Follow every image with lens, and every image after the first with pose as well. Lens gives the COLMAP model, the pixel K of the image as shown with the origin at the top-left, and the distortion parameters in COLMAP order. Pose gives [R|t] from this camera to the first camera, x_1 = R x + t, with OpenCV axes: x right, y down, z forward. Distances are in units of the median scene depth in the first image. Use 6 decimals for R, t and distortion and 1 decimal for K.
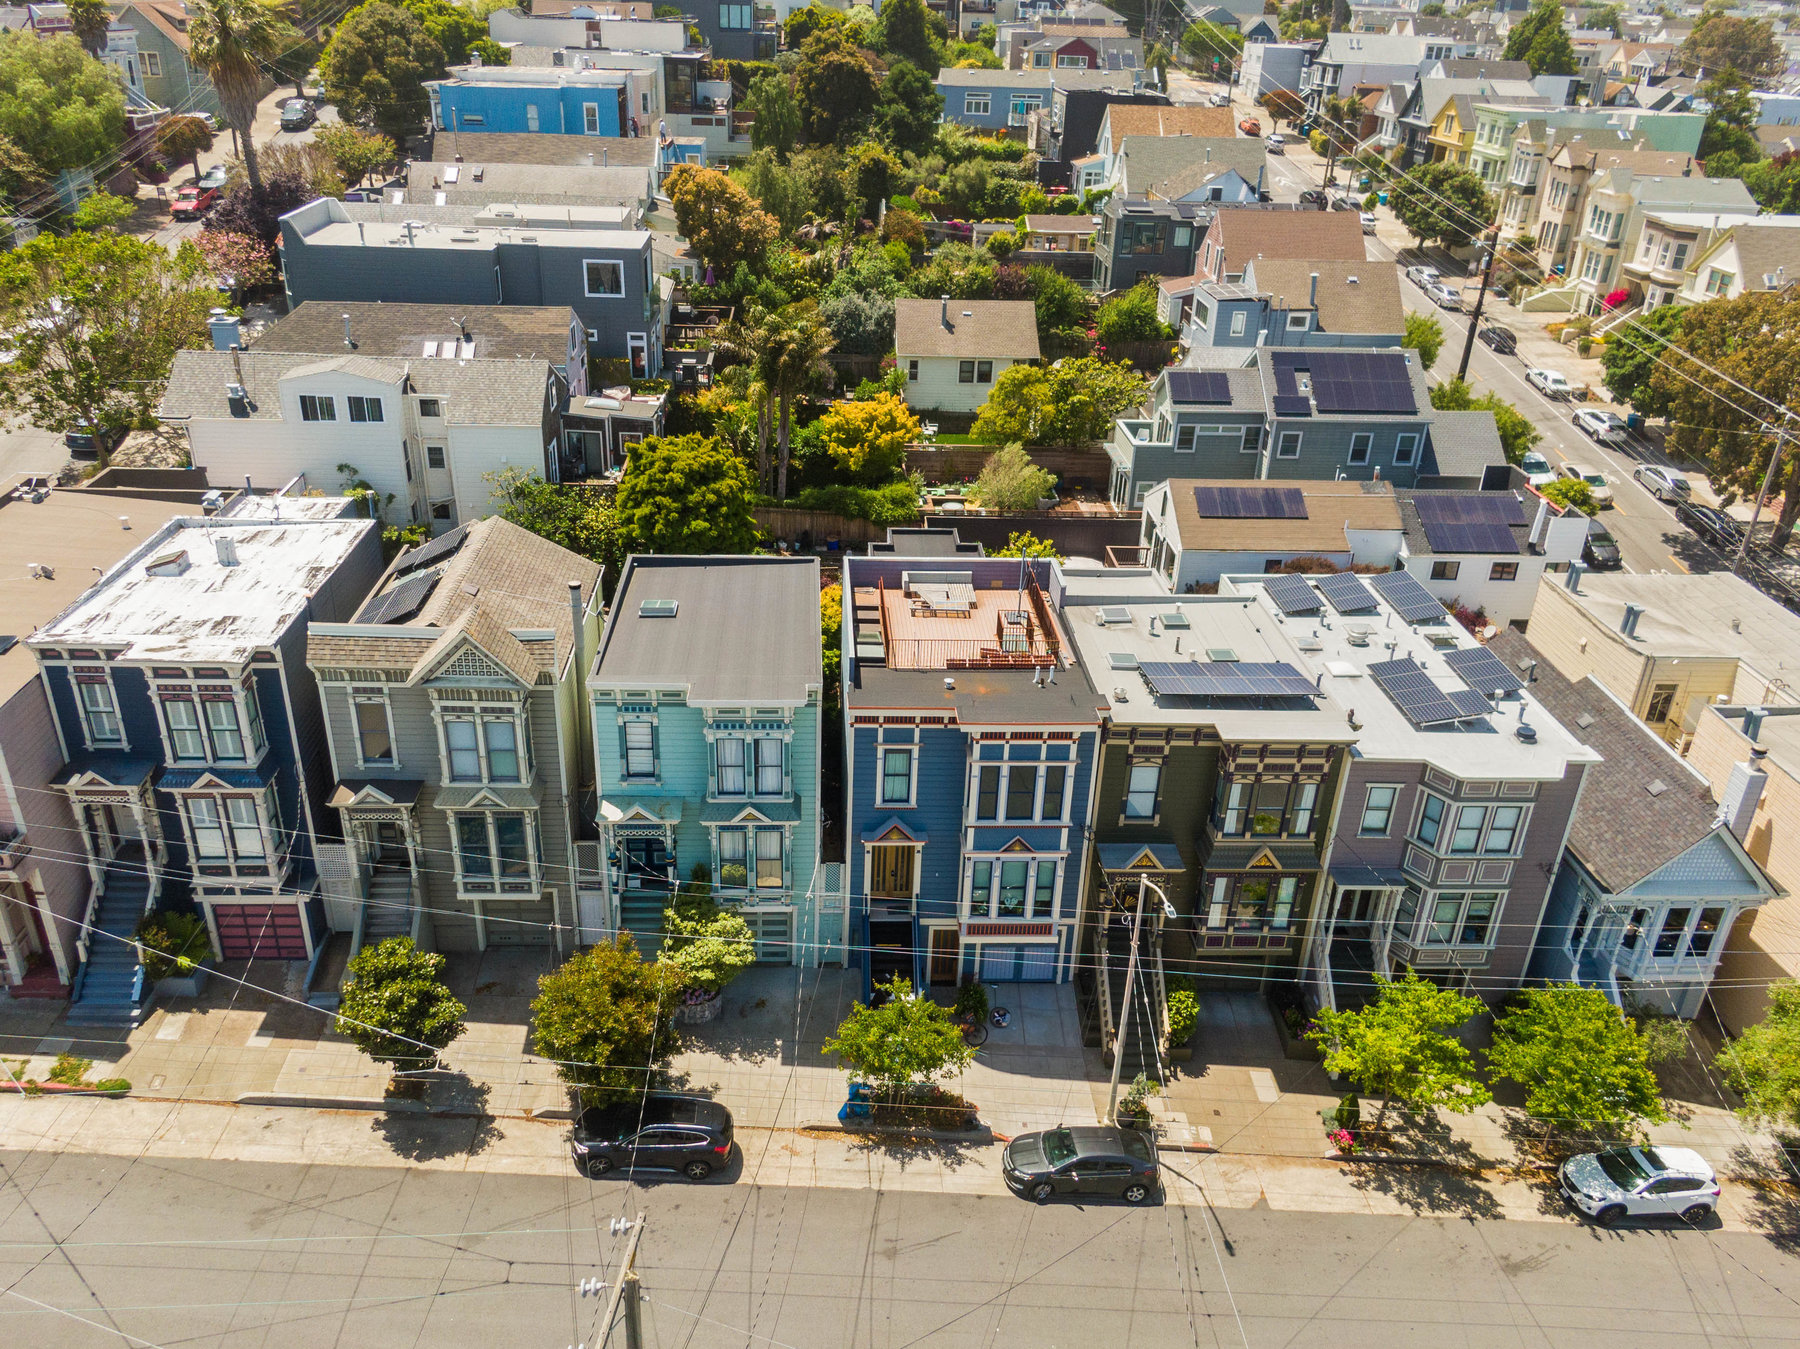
lens RADIAL K [[1384.1, 0, 870.6], [0, 1384.1, 672.1], [0, 0, 1]] dist [0.018181, -0.016786]
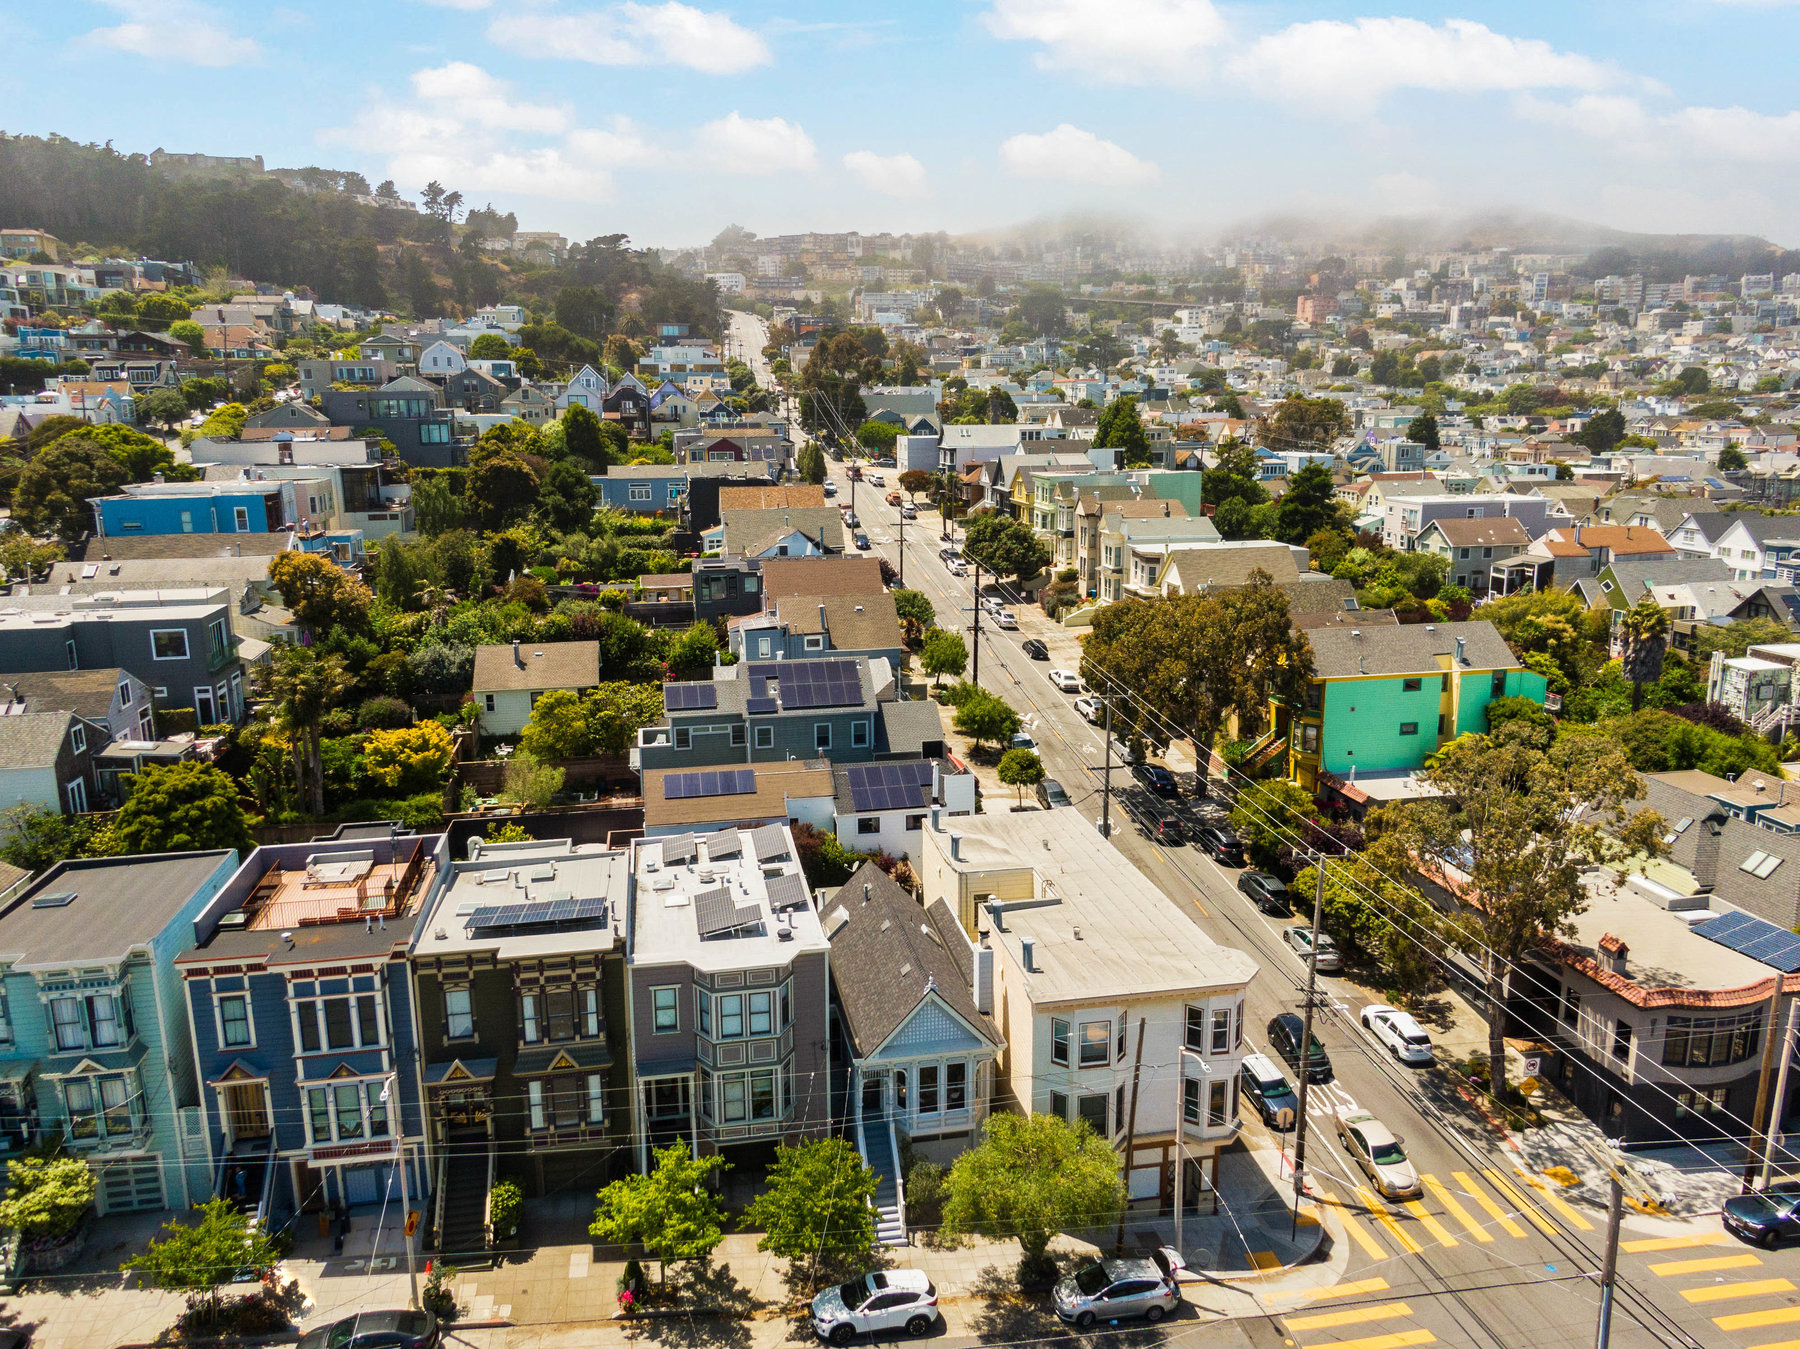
lens RADIAL K [[1290.0, 0, 904.8], [0, 1290.0, 682.7], [0, 0, 1]] dist [0.029105, -0.032901]
pose [[0.988849, -0.070715, 0.131062, 0.442858], [0.100232, 0.966927, -0.234531, 0.109091], [-0.110143, 0.245053, 0.963233, -0.191962]]
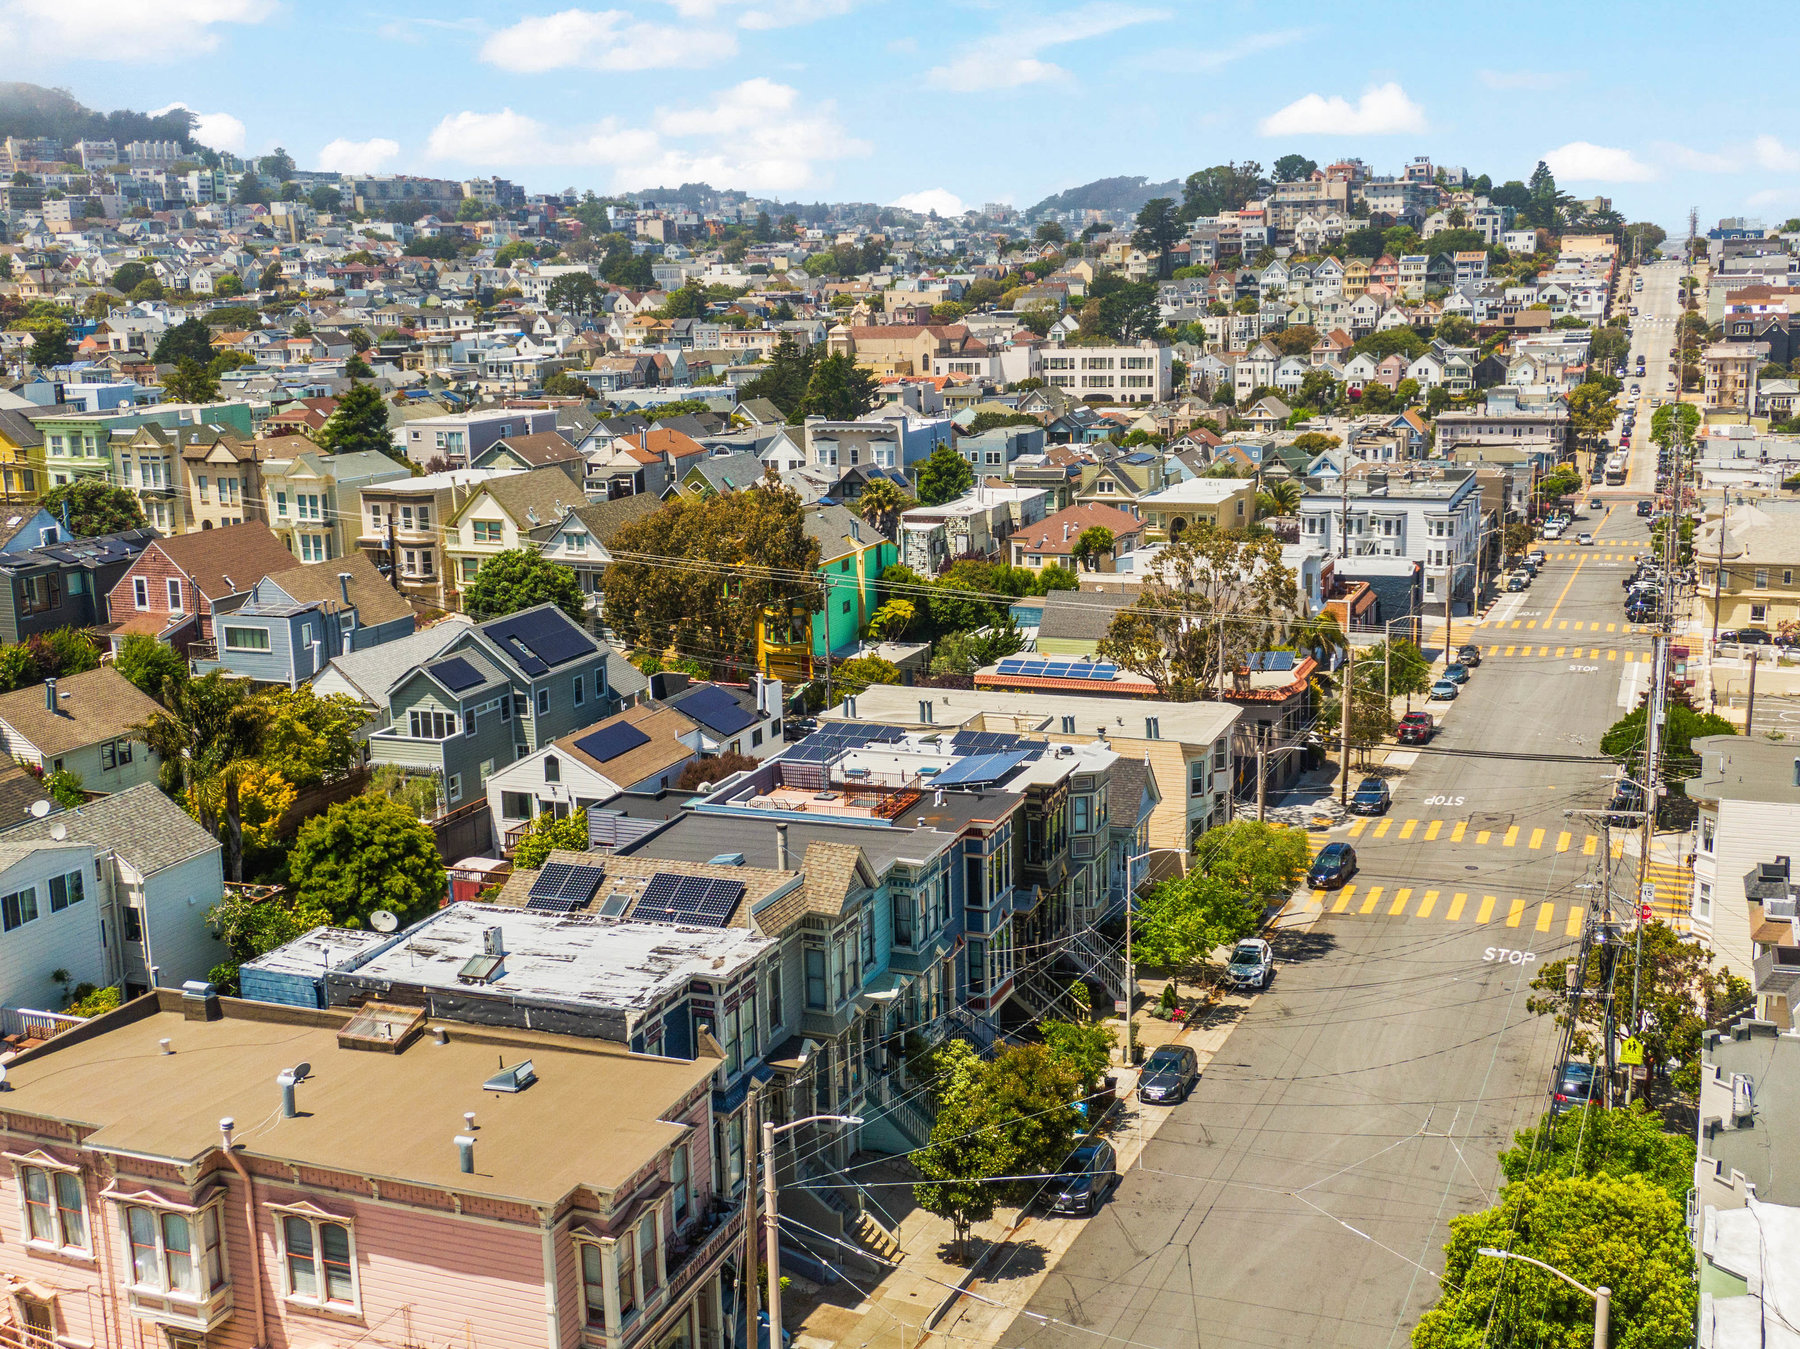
lens RADIAL K [[2025.0, 0, 899.4], [0, 2025.0, 676.1], [0, 0, 1]] dist [0.004095, 0.000000]
pose [[0.393263, -0.221233, 0.892413, -1.505870], [0.440506, 0.897303, 0.028326, -0.166287], [-0.807031, 0.381973, 0.450330, 0.127273]]
